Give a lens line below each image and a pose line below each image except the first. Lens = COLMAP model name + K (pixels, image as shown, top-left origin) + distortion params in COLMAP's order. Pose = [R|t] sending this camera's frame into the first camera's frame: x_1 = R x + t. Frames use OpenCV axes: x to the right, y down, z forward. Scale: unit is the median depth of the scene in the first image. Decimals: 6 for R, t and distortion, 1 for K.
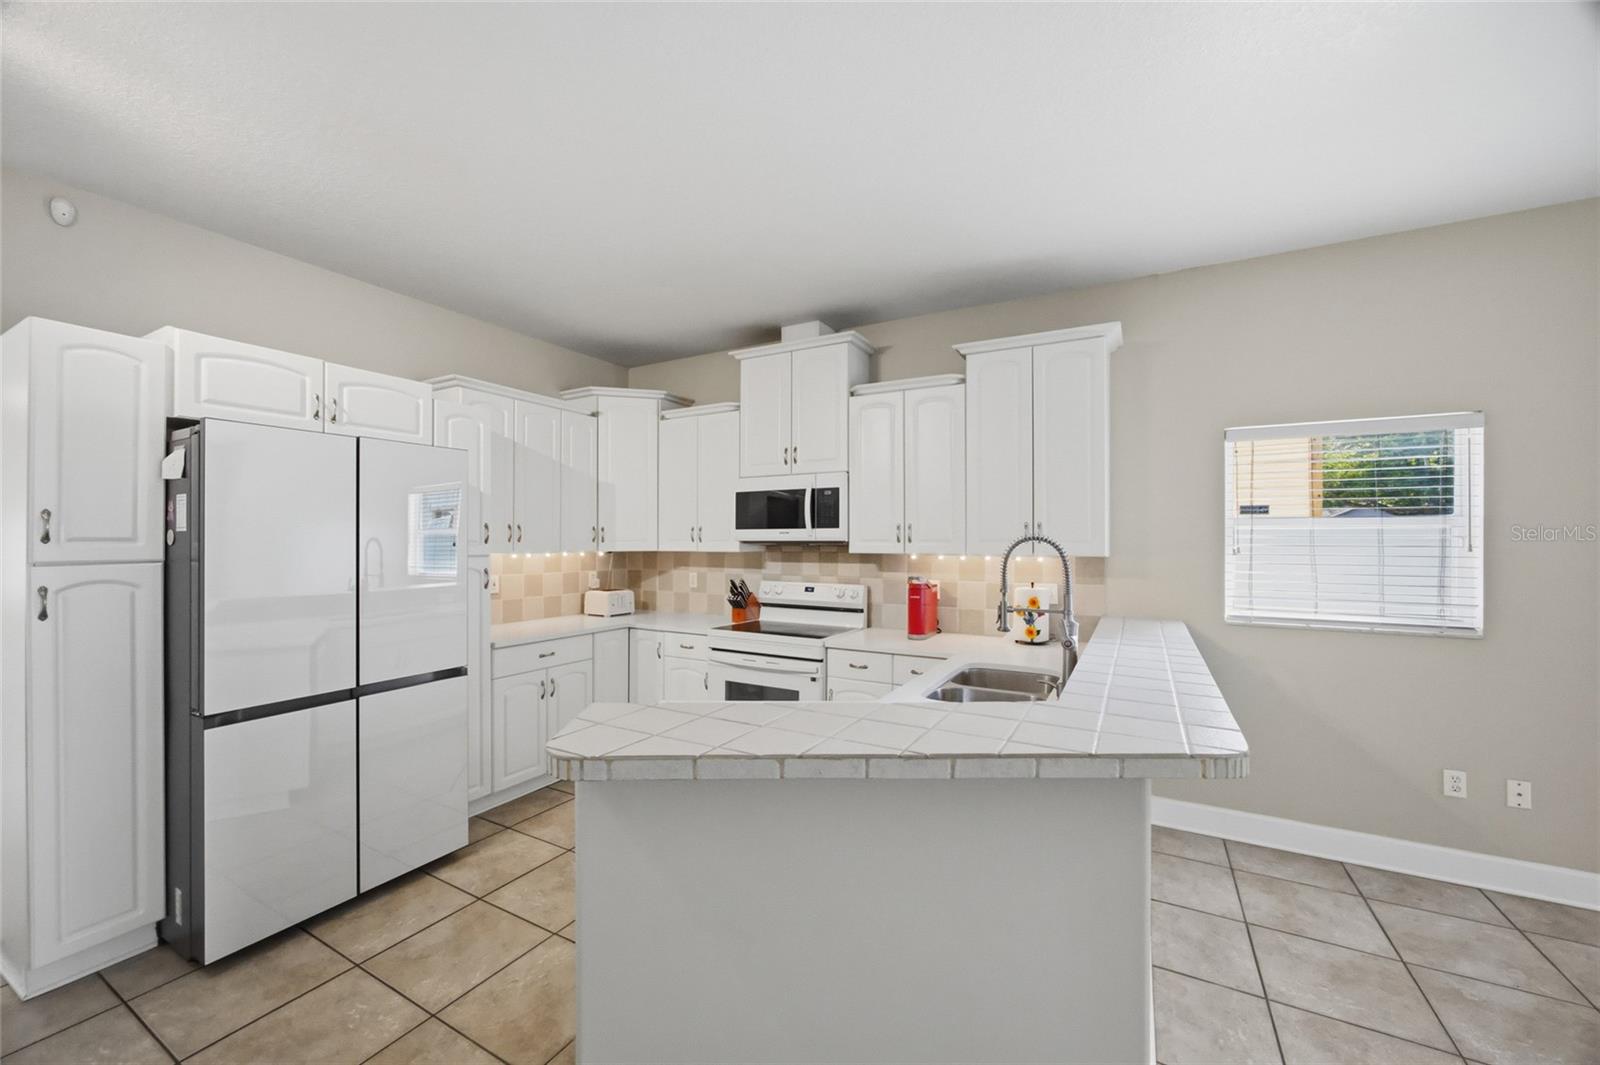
lens RADIAL K [[621.1, 0, 800.0], [0, 621.1, 532.5], [0, 0, 1]] dist [-0.033815, 0.013595]
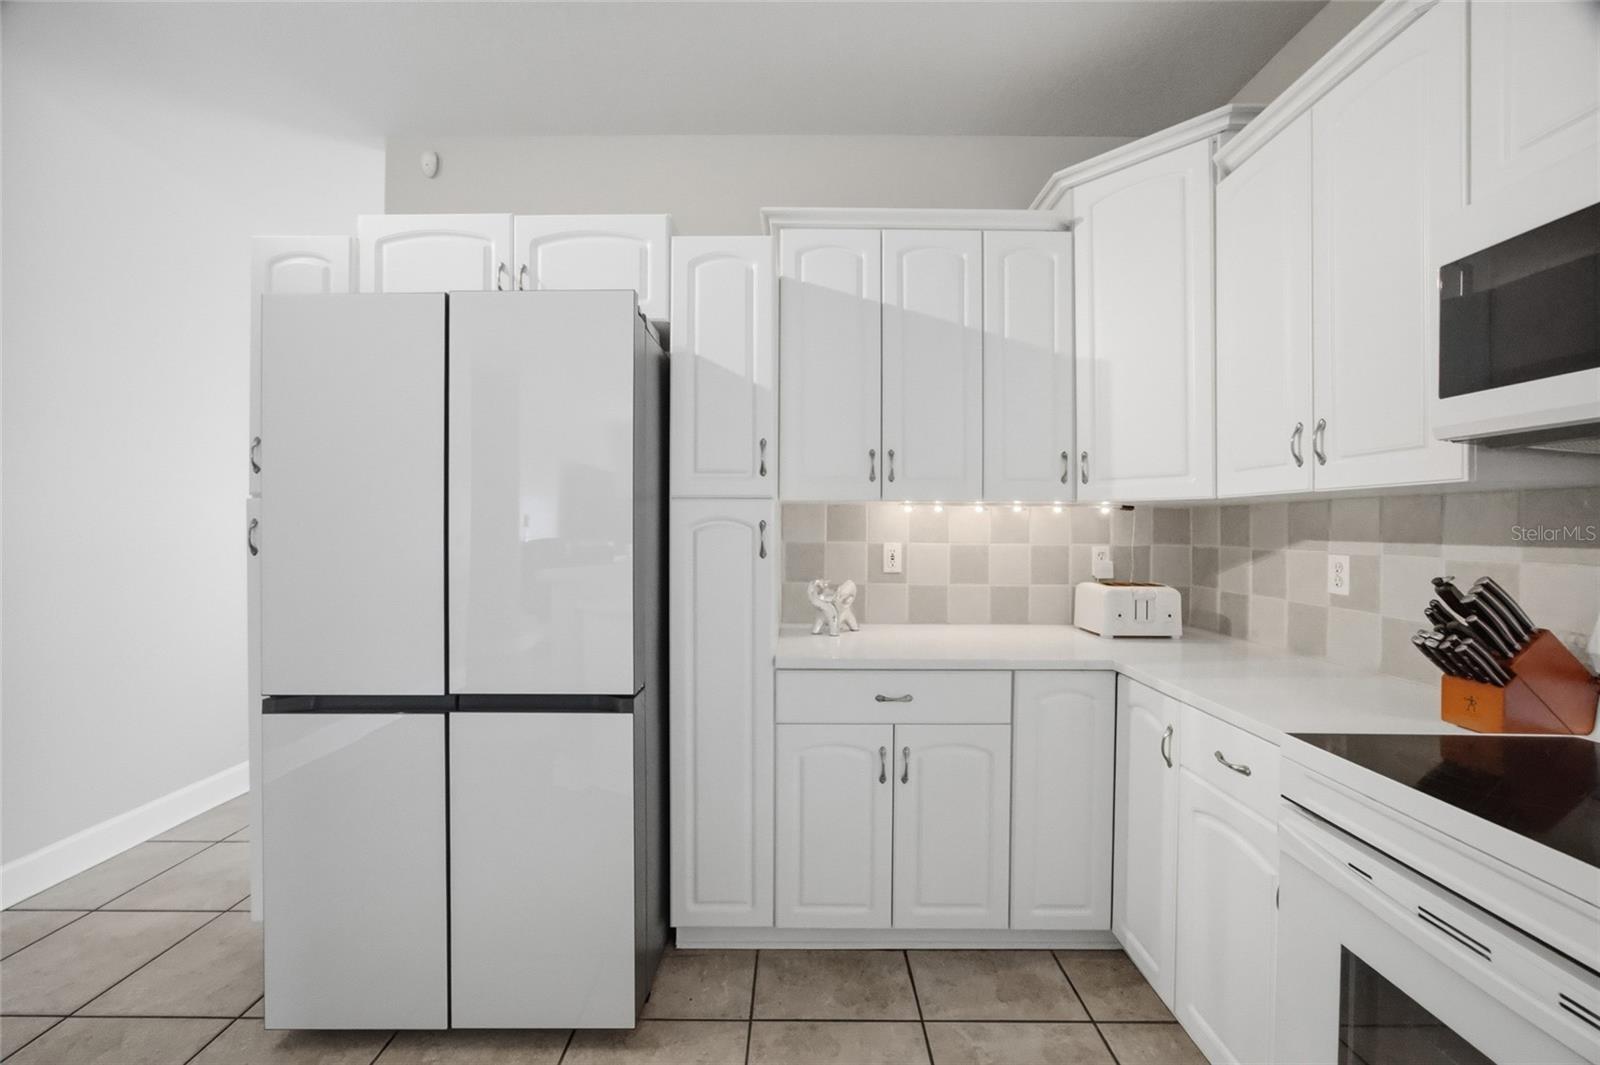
lens RADIAL K [[627.1, 0, 797.8], [0, 627.1, 526.4], [0, 0, 1]] dist [-0.030697, 0.013986]
pose [[0.483343, -0.000921, -0.875431, -0.000078], [0.007974, 0.999963, 0.003351, 0.048395], [0.875395, -0.008601, 0.483332, 0.596425]]
